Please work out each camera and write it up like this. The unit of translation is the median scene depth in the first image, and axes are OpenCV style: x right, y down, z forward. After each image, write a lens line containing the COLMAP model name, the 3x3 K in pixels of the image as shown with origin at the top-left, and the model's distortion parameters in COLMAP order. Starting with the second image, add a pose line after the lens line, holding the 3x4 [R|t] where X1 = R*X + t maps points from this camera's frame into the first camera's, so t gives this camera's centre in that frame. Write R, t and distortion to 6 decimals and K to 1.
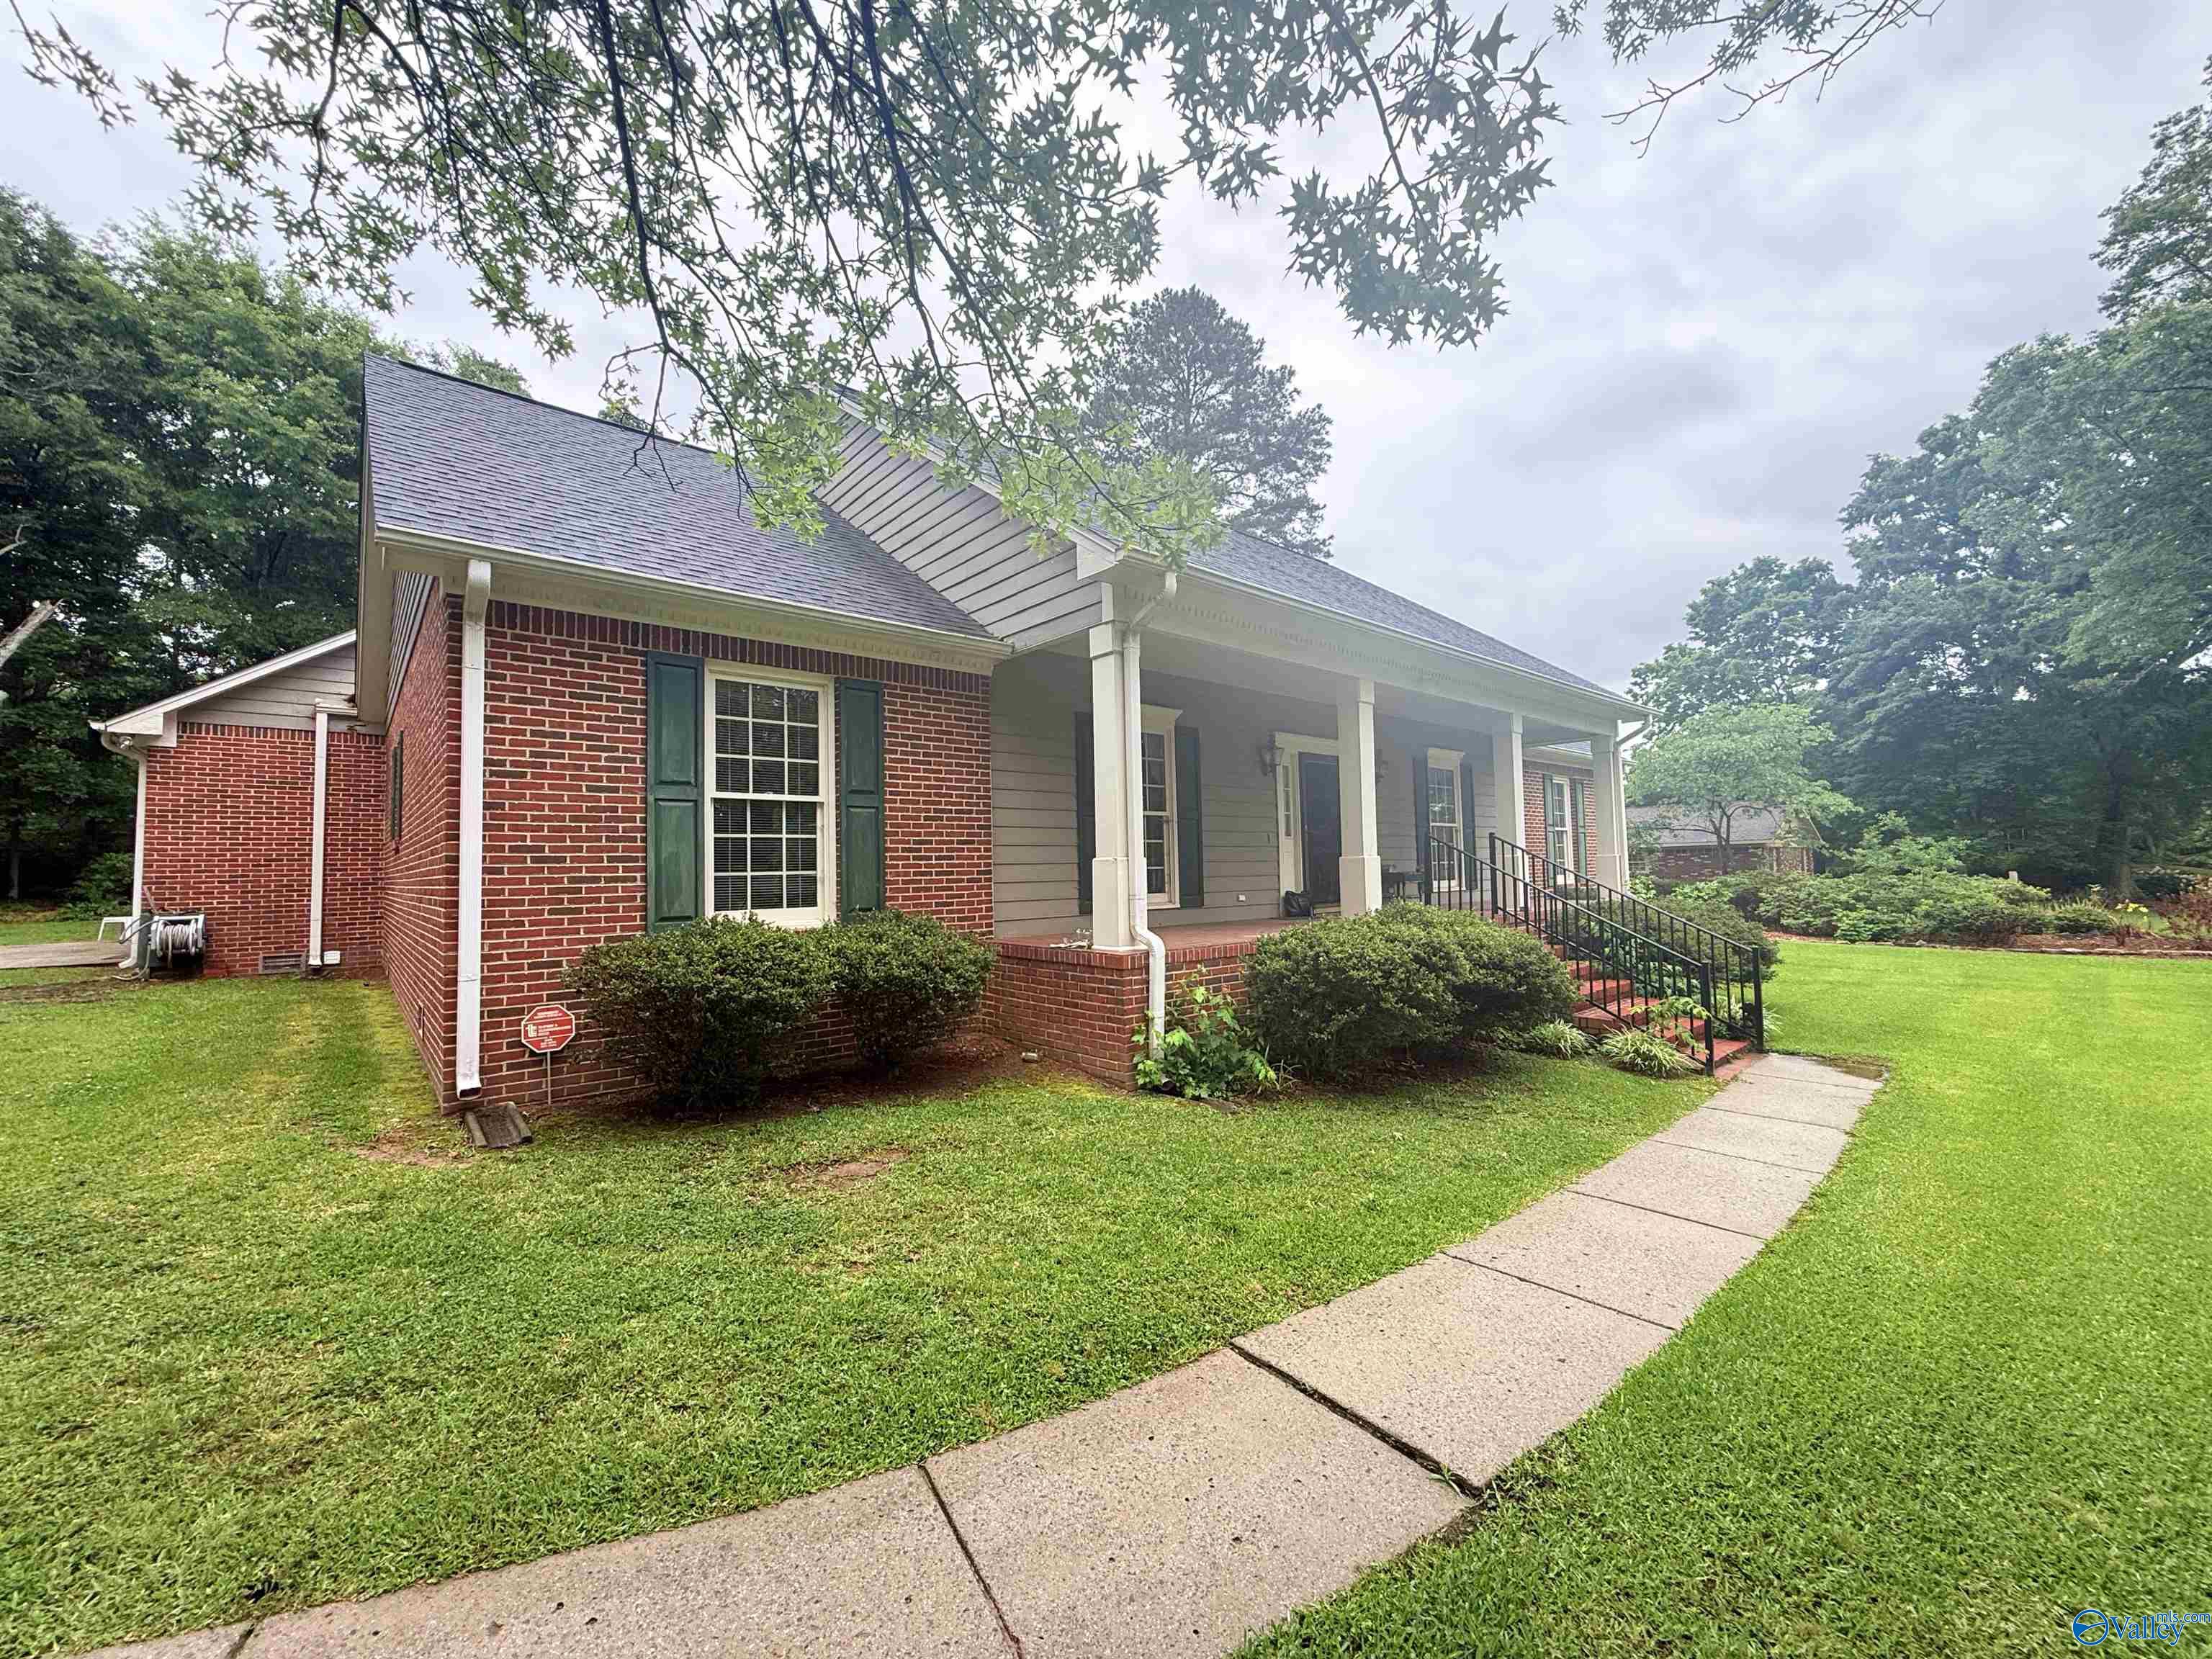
lens RADIAL K [[876.6, 0, 1106.0], [0, 876.6, 829.5], [0, 0, 1]] dist [-0.000674, -0.000045]
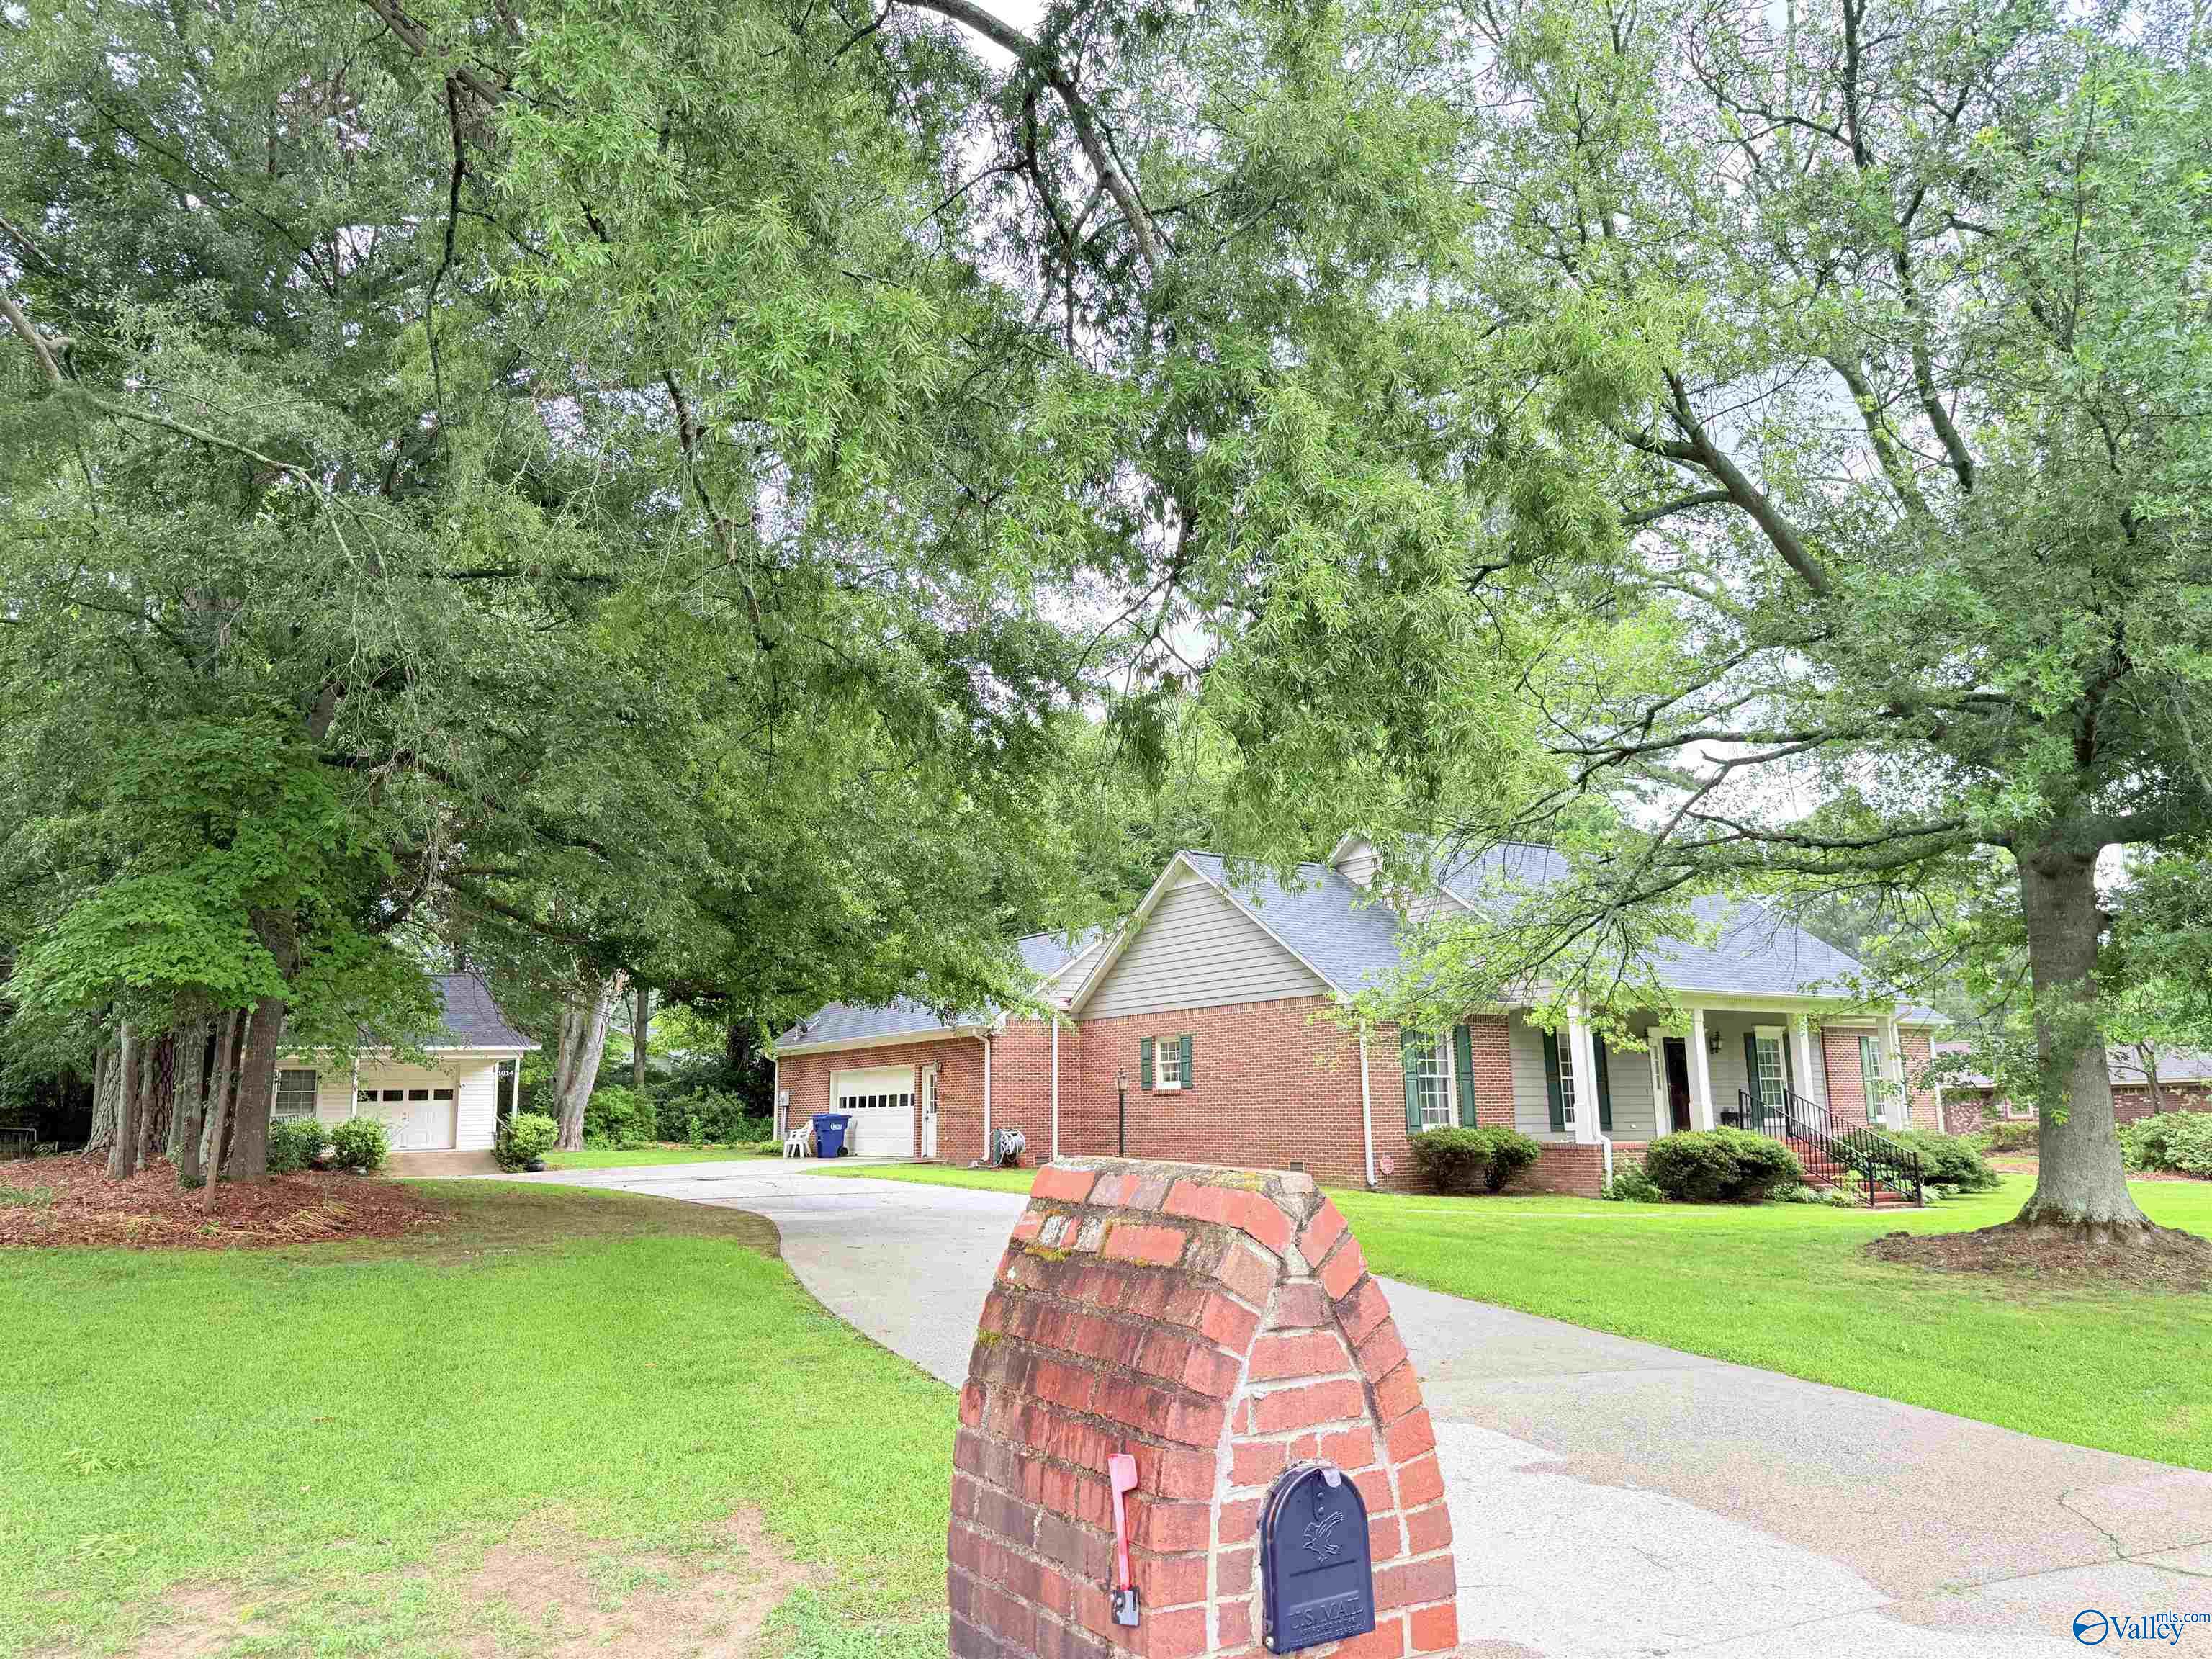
lens RADIAL K [[1554.8, 0, 1106.0], [0, 1554.8, 829.5], [0, 0, 1]] dist [0.152498, -0.234009]
pose [[0.992445, -0.018419, -0.121298, -0.712993], [0.002606, 0.991608, -0.129258, -0.148934], [0.122661, 0.127966, 0.984164, -3.324832]]
